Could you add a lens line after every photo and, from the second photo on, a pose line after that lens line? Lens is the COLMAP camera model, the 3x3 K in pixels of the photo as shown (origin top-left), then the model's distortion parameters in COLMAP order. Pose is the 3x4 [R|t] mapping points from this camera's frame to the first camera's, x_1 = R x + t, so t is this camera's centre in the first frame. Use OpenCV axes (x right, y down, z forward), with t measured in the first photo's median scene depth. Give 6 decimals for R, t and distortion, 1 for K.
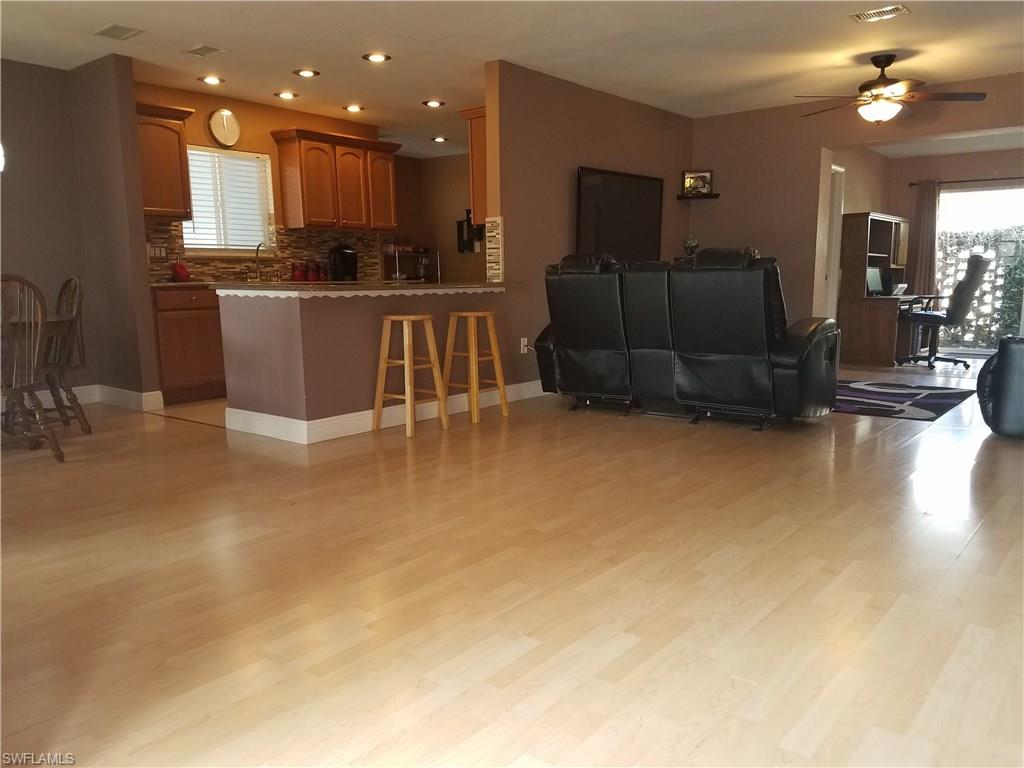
lens RADIAL K [[774.8, 0, 508.6], [0, 774.8, 382.4], [0, 0, 1]] dist [0.008576, 0.001069]
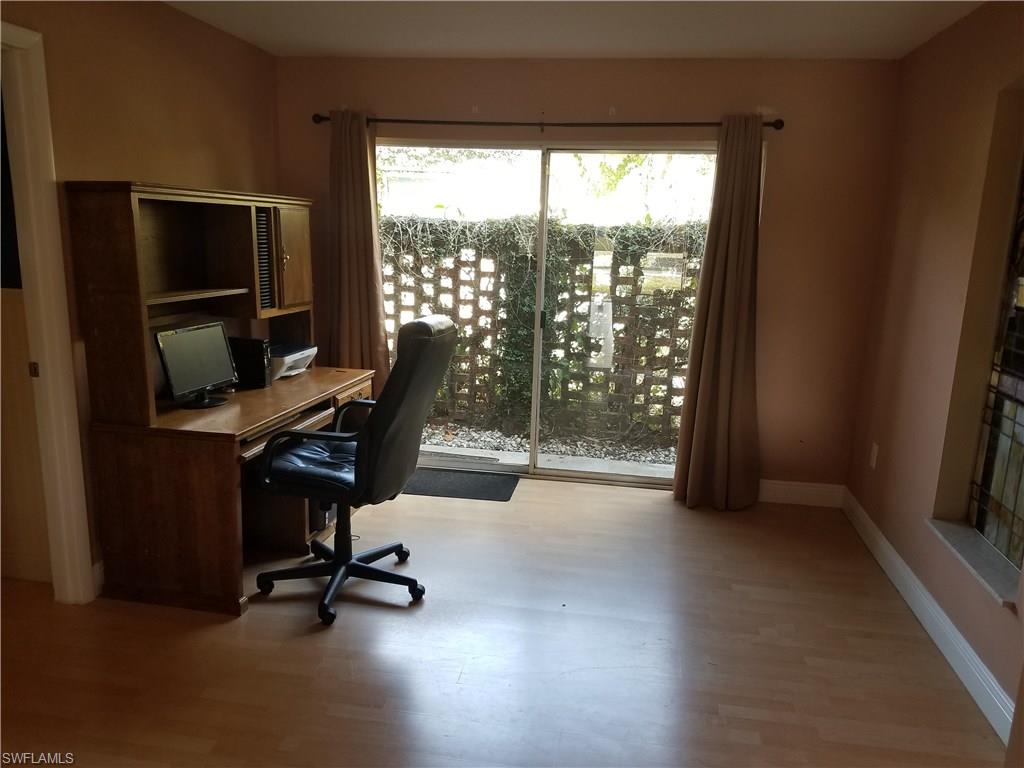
lens RADIAL K [[774.8, 0, 510.9], [0, 774.8, 388.1], [0, 0, 1]] dist [0.008576, 0.001069]
pose [[0.857439, -0.067733, 0.510108, 0.368908], [0.027435, 0.995907, 0.086122, -0.133612], [-0.513853, -0.059850, 0.855788, 0.543064]]
